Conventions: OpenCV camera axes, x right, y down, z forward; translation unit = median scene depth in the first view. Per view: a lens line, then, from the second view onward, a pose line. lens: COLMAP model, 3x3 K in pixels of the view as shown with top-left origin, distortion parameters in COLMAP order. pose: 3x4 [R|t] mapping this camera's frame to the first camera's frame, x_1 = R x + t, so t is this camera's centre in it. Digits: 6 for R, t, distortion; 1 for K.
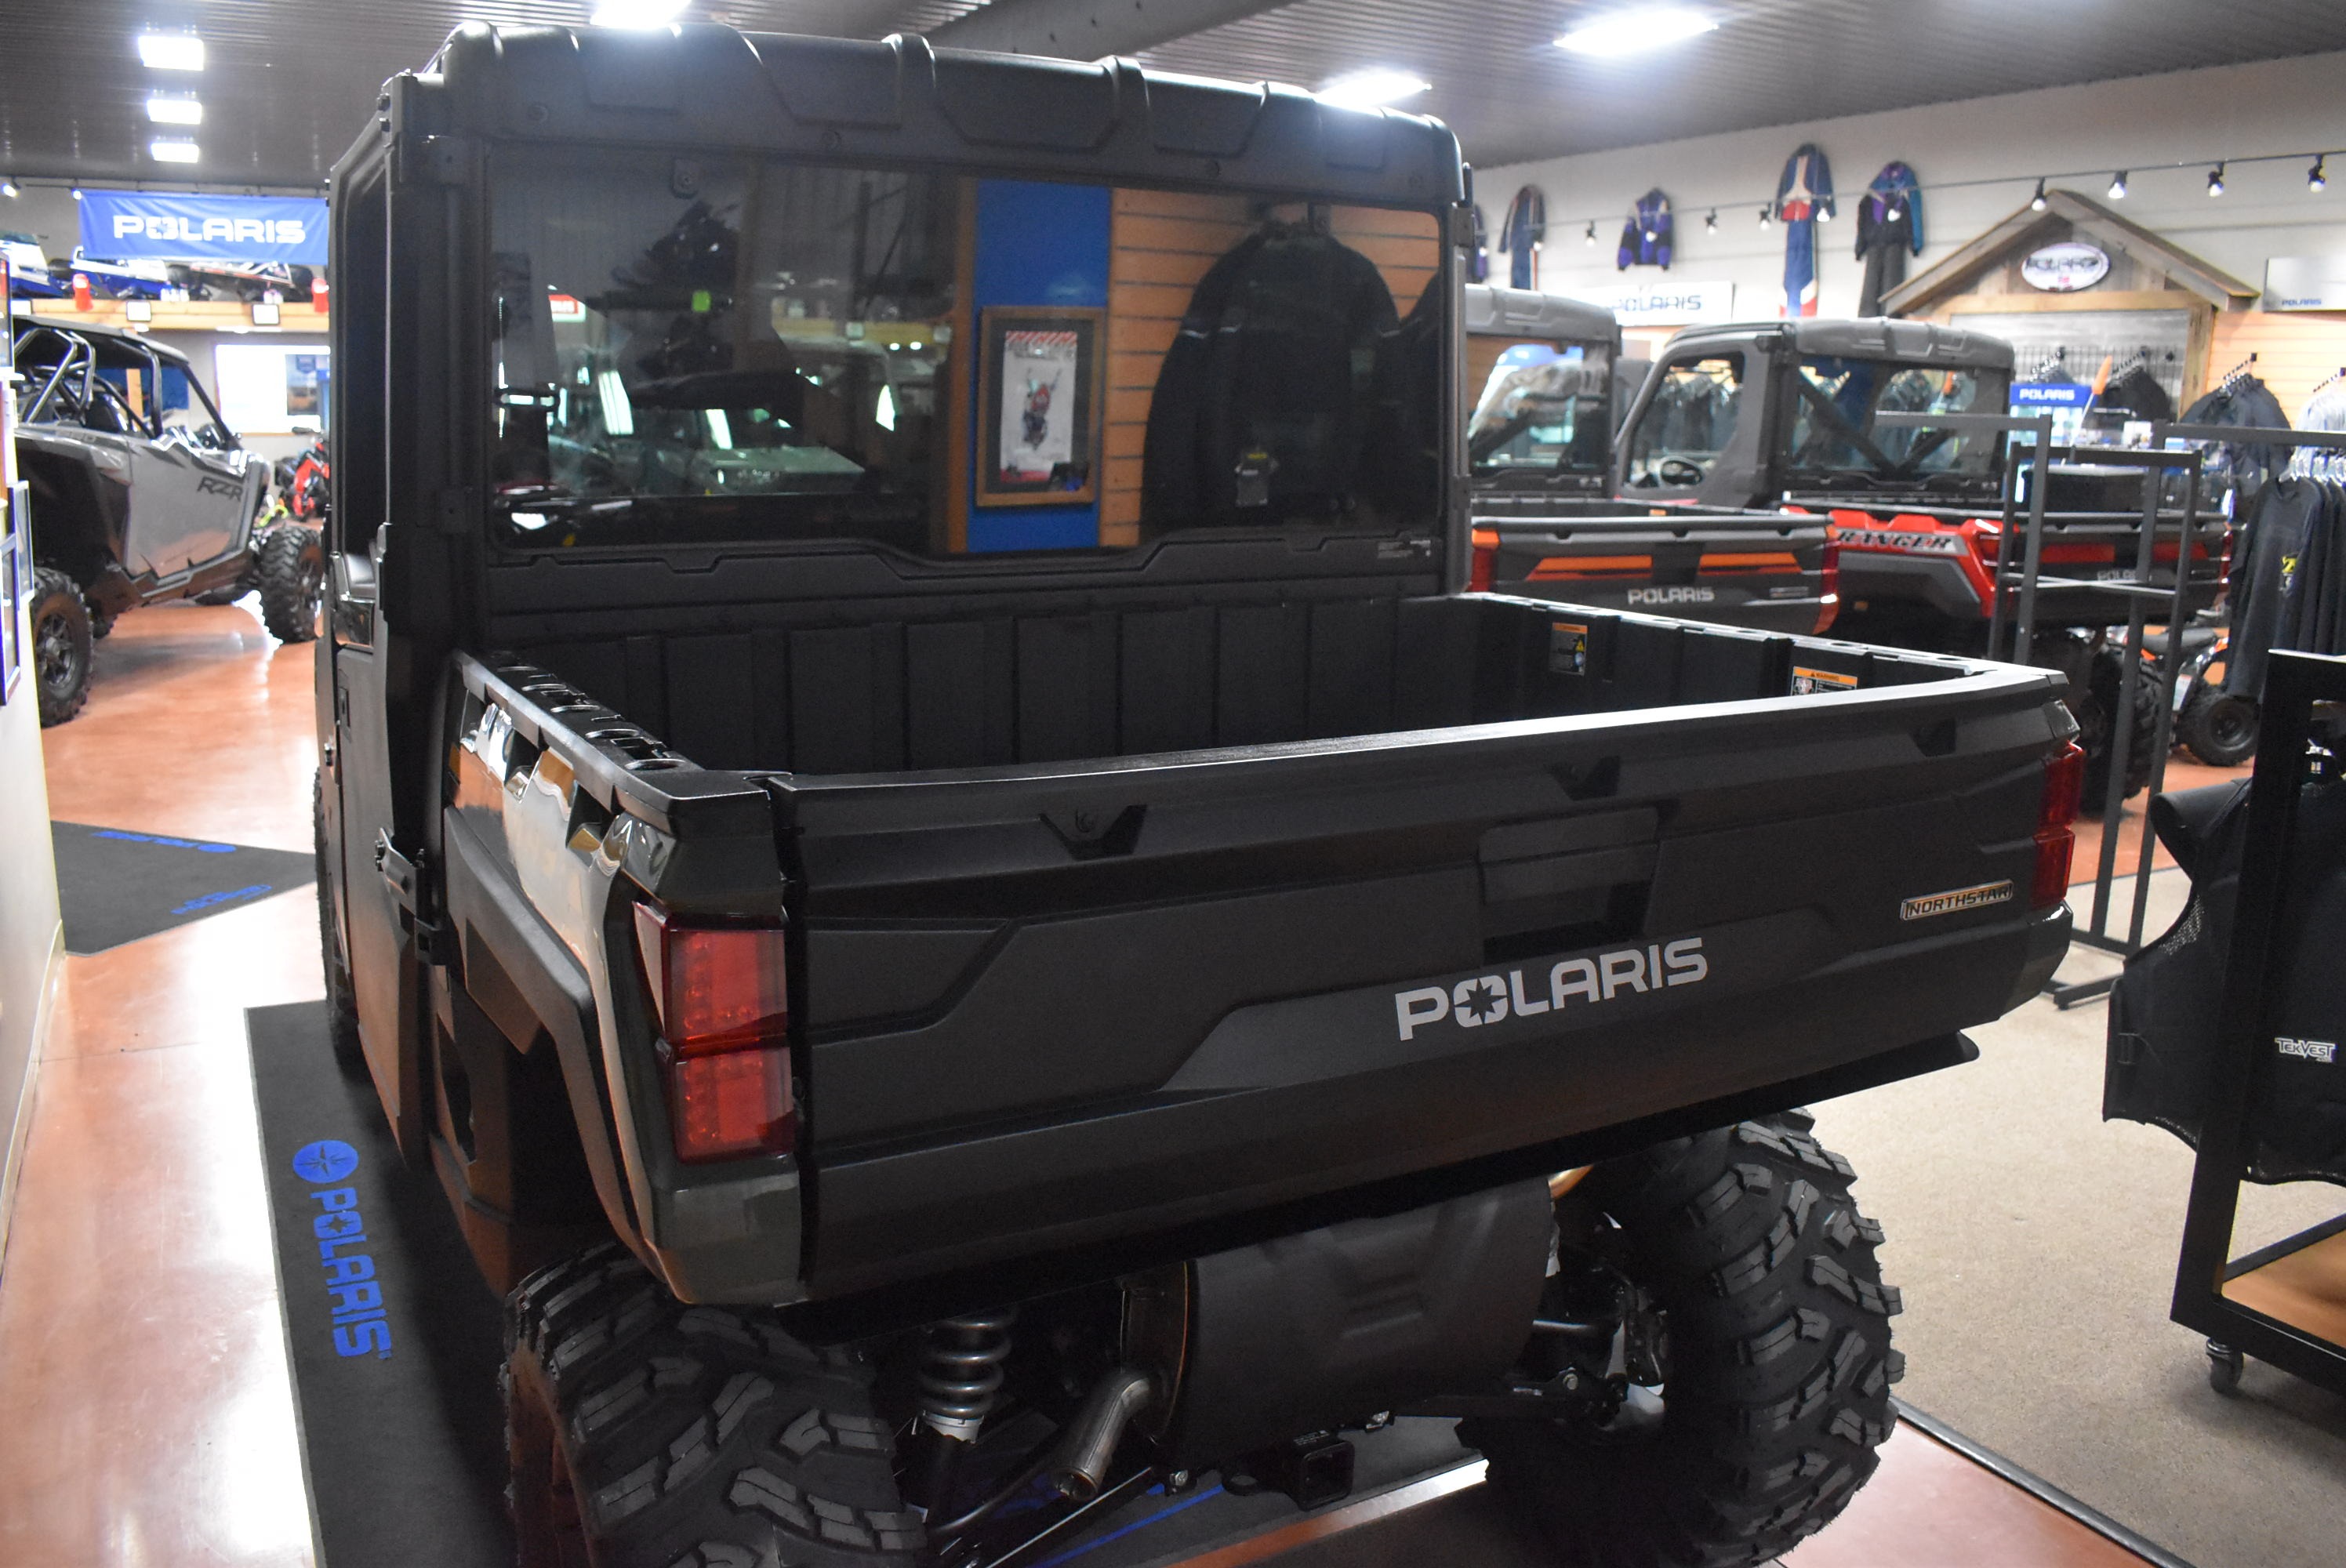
lens RADIAL K [[1820.9, 0, 1157.3], [0, 1820.9, 789.7], [0, 0, 1]] dist [-0.095507, 0.012650]
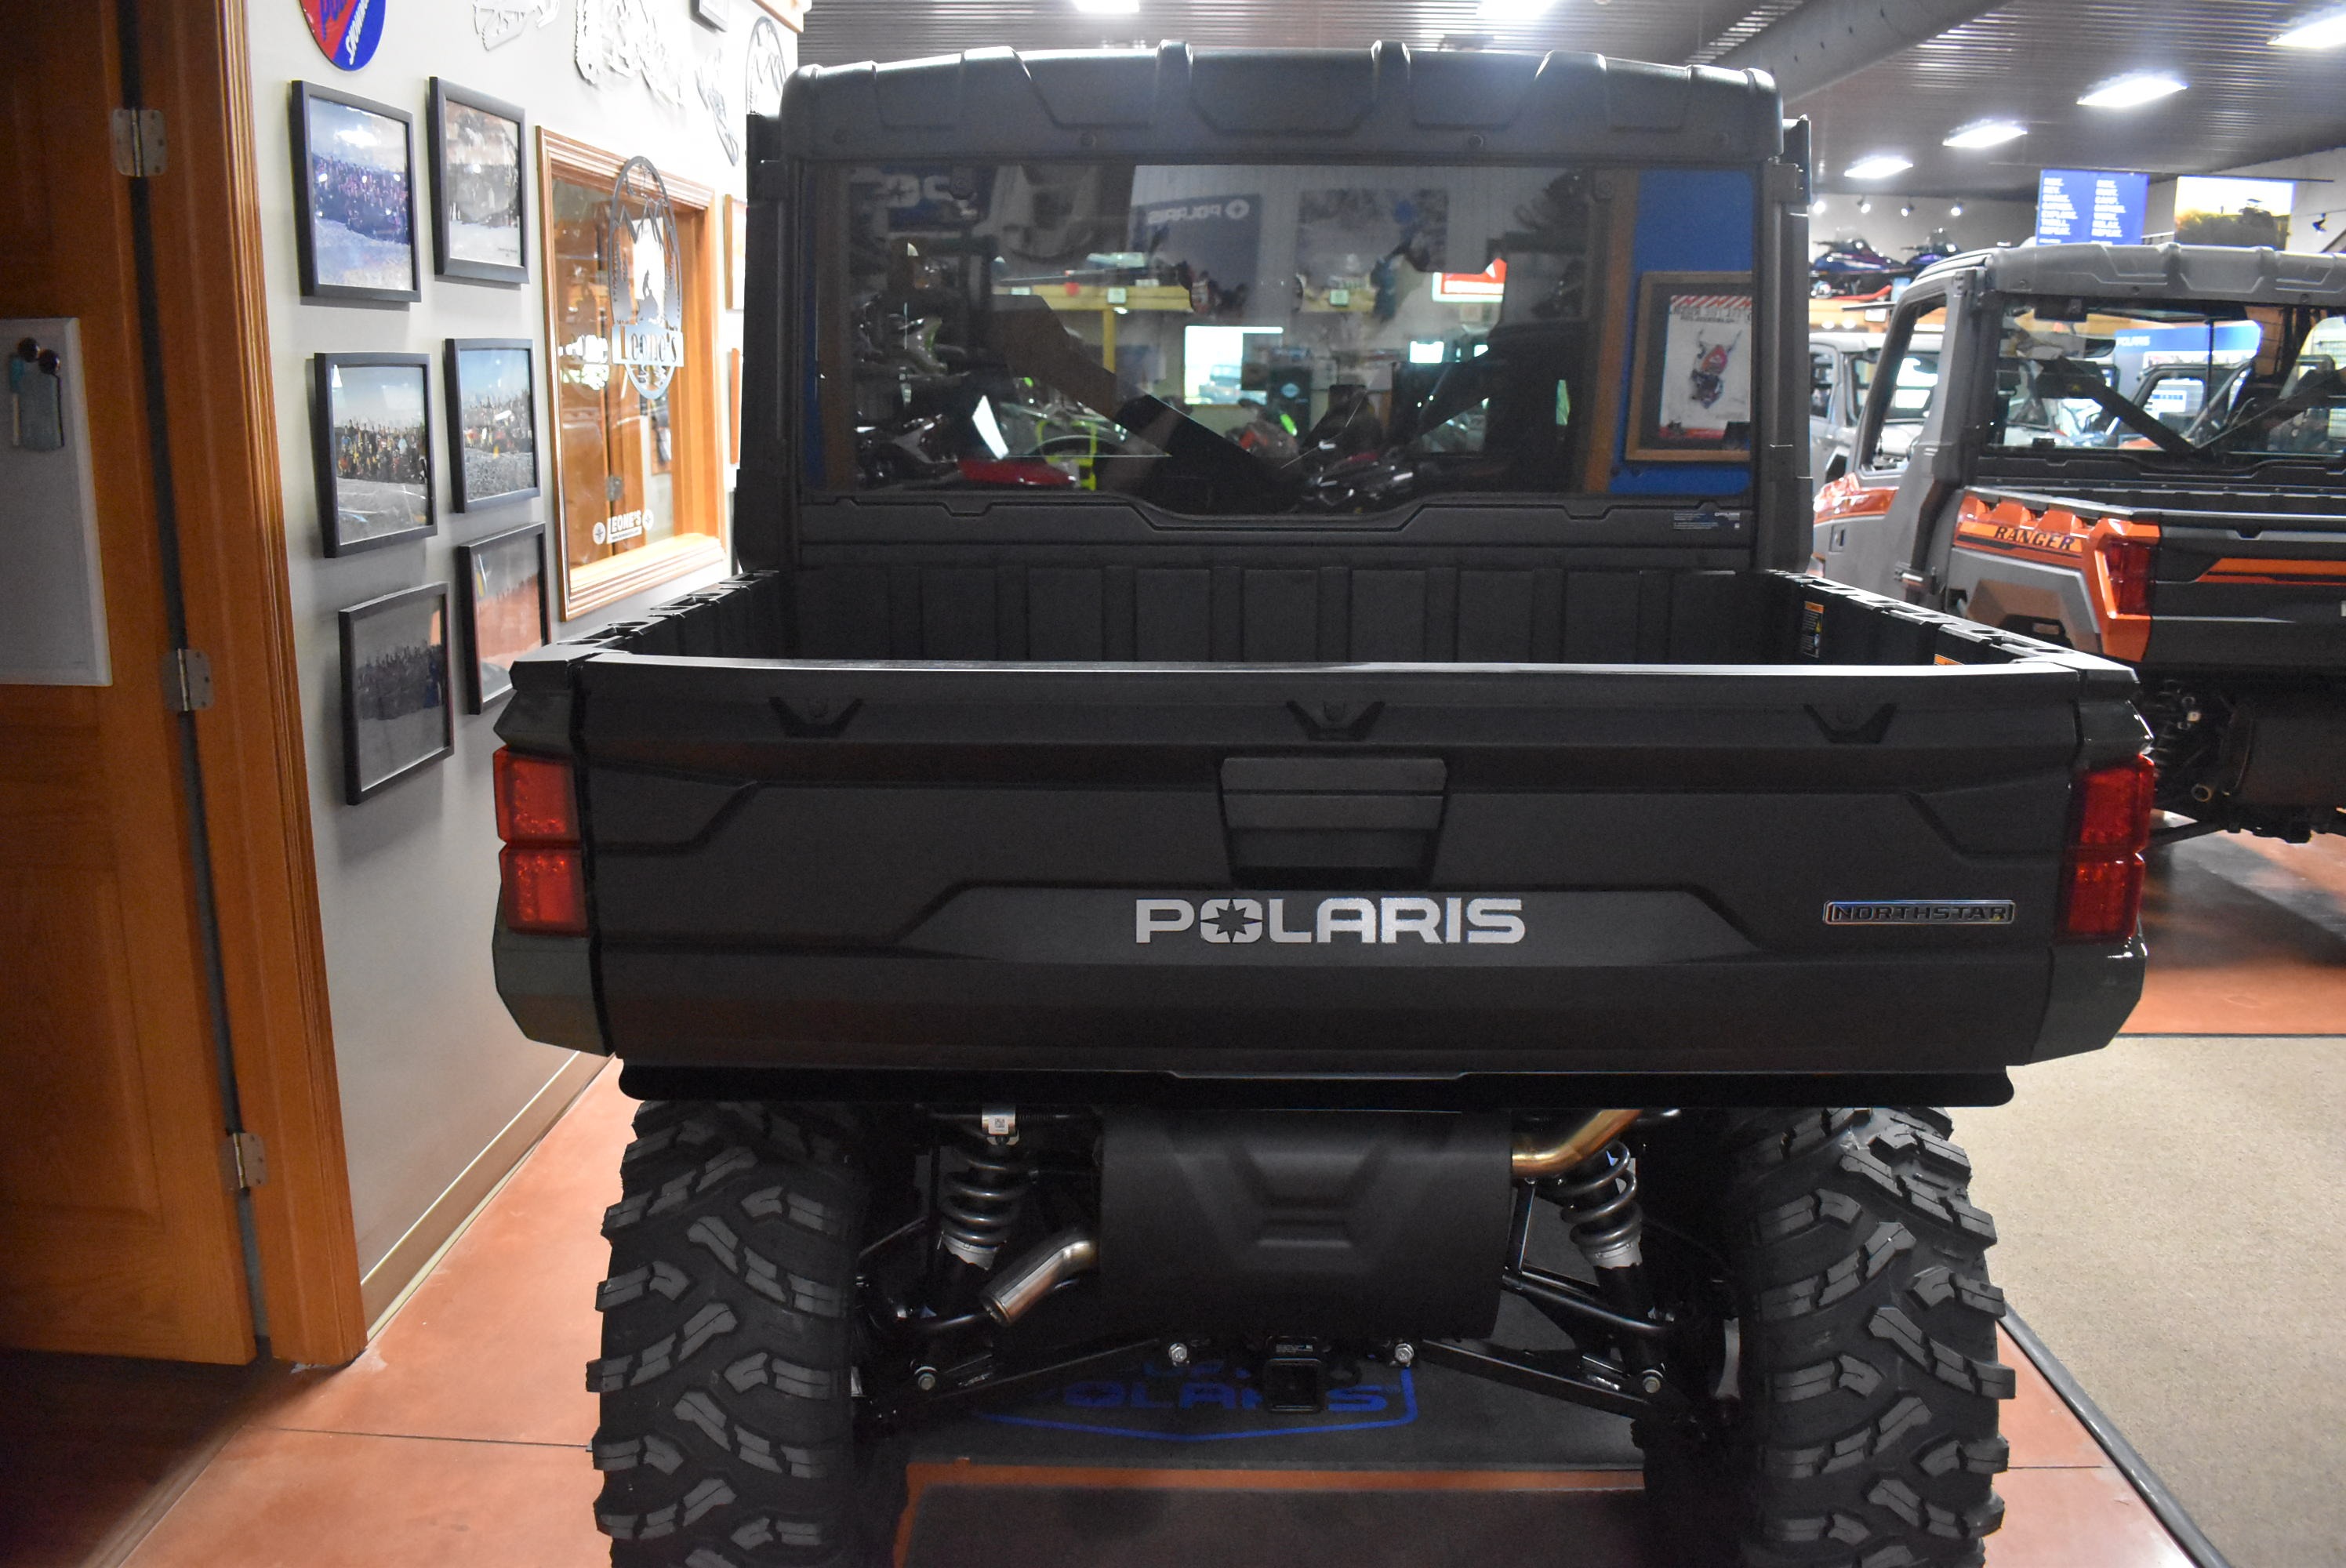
lens RADIAL K [[1820.9, 0, 1166.0], [0, 1820.9, 785.7], [0, 0, 1]] dist [-0.095507, 0.012650]
pose [[0.867201, 0.098496, -0.488120, 0.517408], [-0.094454, 0.994983, 0.032965, 0.004617], [0.488918, 0.017517, 0.872154, 0.036433]]
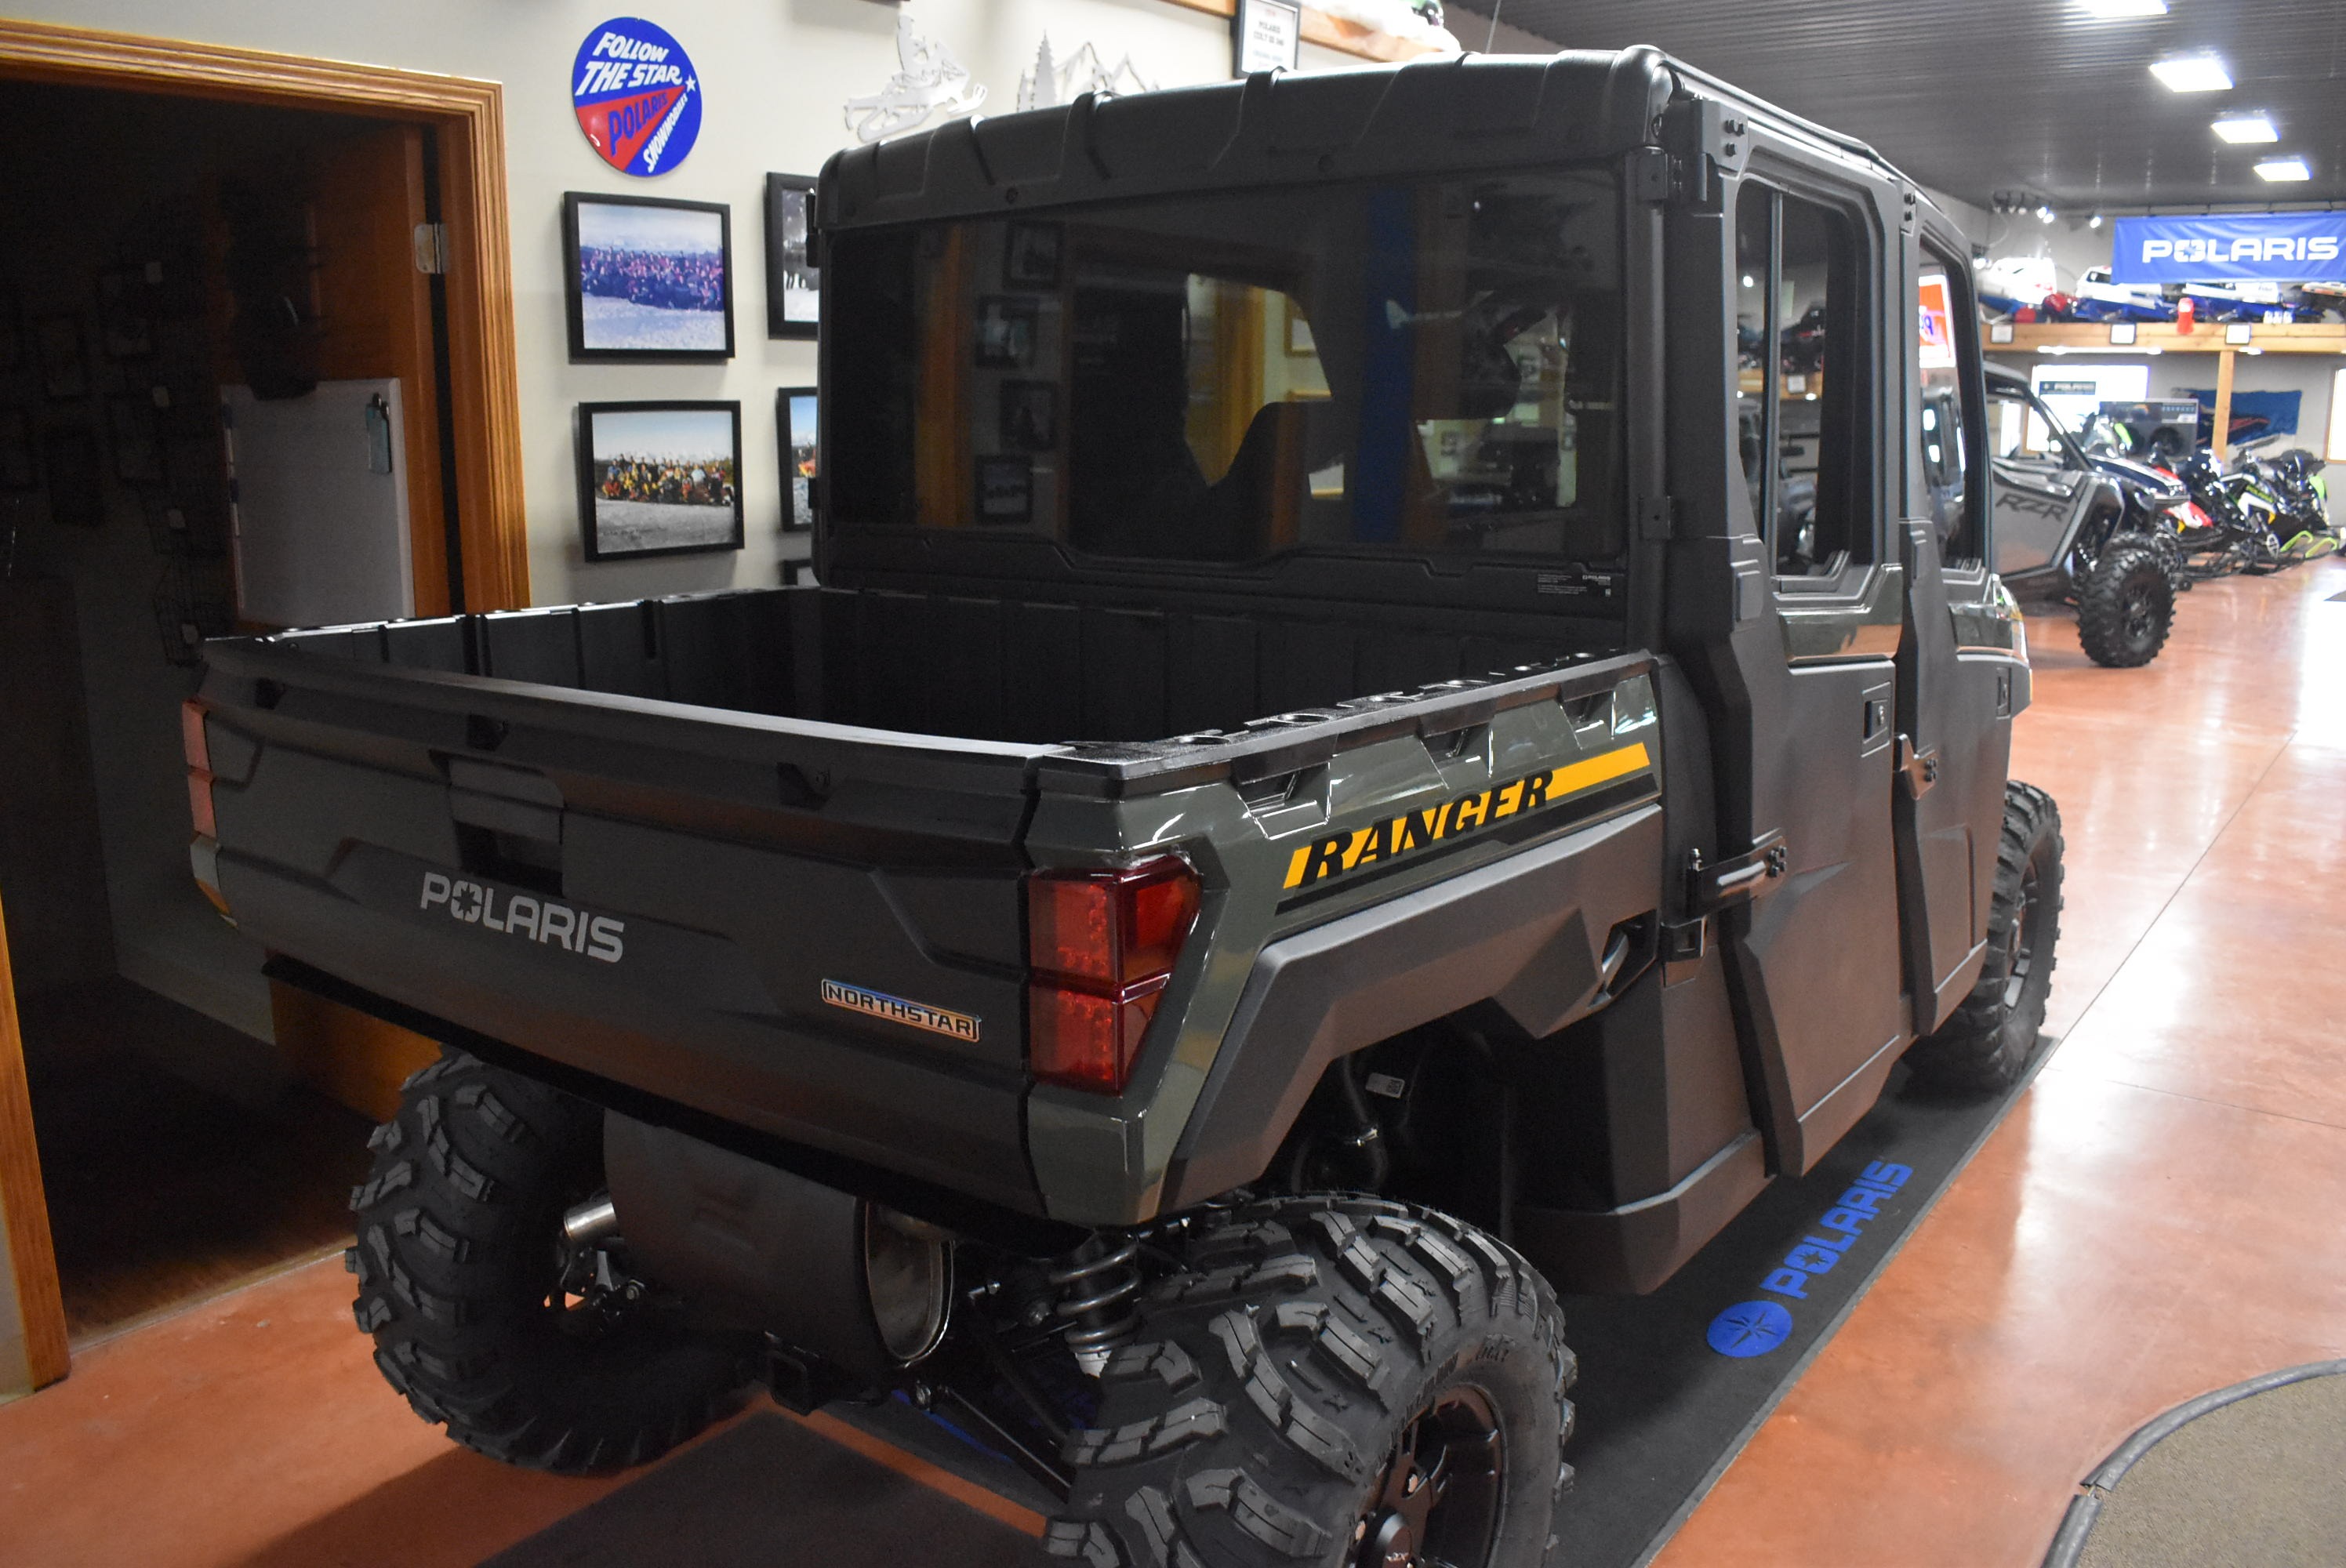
lens RADIAL K [[1820.9, 0, 1183.1], [0, 1820.9, 792.1], [0, 0, 1]] dist [-0.095507, 0.012650]
pose [[0.412170, 0.169107, -0.895276, 1.135026], [-0.180079, 0.978360, 0.101896, -0.129805], [0.893133, 0.119222, 0.433704, 0.704628]]
